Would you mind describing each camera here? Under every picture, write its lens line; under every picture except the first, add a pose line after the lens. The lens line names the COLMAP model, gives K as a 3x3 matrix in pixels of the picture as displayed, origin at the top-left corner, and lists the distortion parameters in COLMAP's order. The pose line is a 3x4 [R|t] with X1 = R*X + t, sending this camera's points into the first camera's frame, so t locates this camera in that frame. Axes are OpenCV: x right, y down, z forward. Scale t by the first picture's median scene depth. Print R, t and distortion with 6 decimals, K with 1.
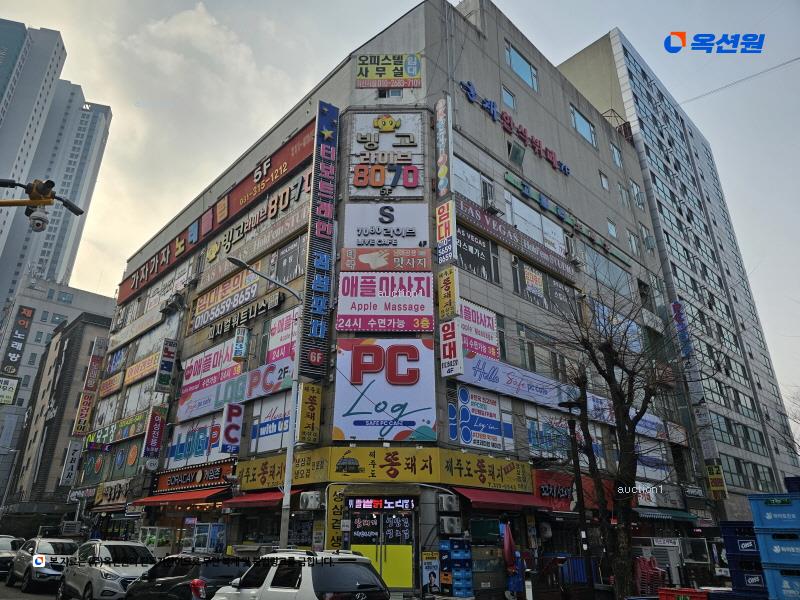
lens RADIAL K [[538.6, 0, 395.6], [0, 538.6, 291.8], [0, 0, 1]] dist [0.072531, -0.058052]
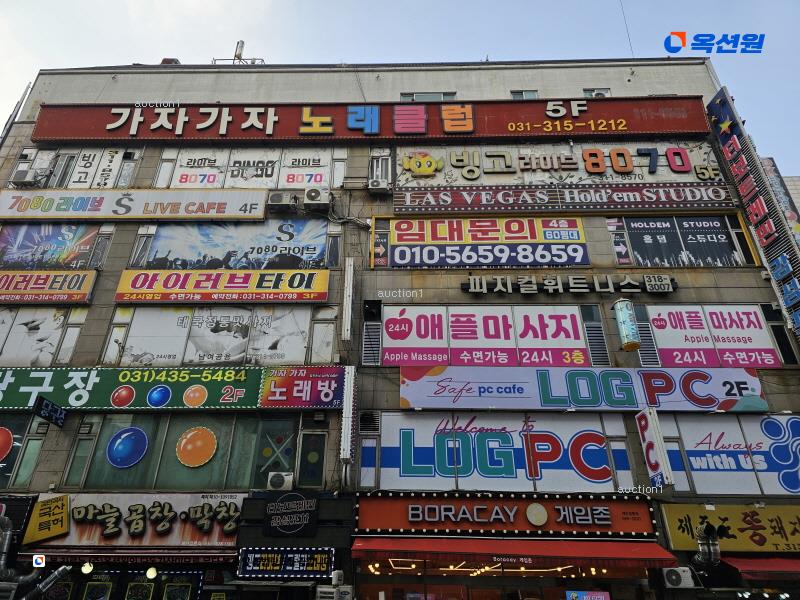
lens RADIAL K [[528.1, 0, 390.2], [0, 528.1, 290.8], [0, 0, 1]] dist [0.082907, -0.076050]
pose [[0.705769, 0.352795, 0.614350, -0.932642], [-0.293358, 0.934880, -0.199850, 0.280360], [-0.644850, -0.039176, 0.763305, 0.683356]]
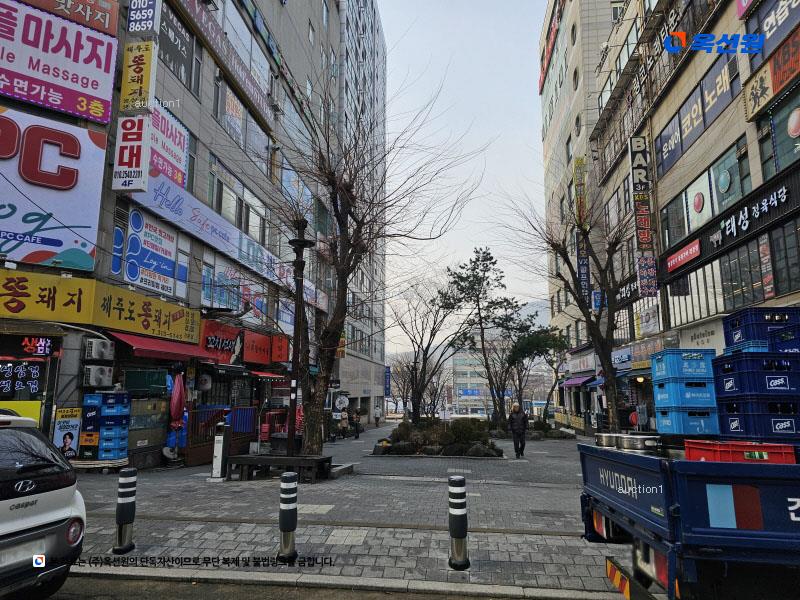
lens RADIAL K [[538.6, 0, 395.6], [0, 538.6, 291.8], [0, 0, 1]] dist [0.072531, -0.058052]
pose [[0.781575, 0.110051, 0.614027, -0.053160], [-0.252538, 0.955869, 0.150129, 0.081468], [-0.570407, -0.272402, 0.774876, 0.171171]]
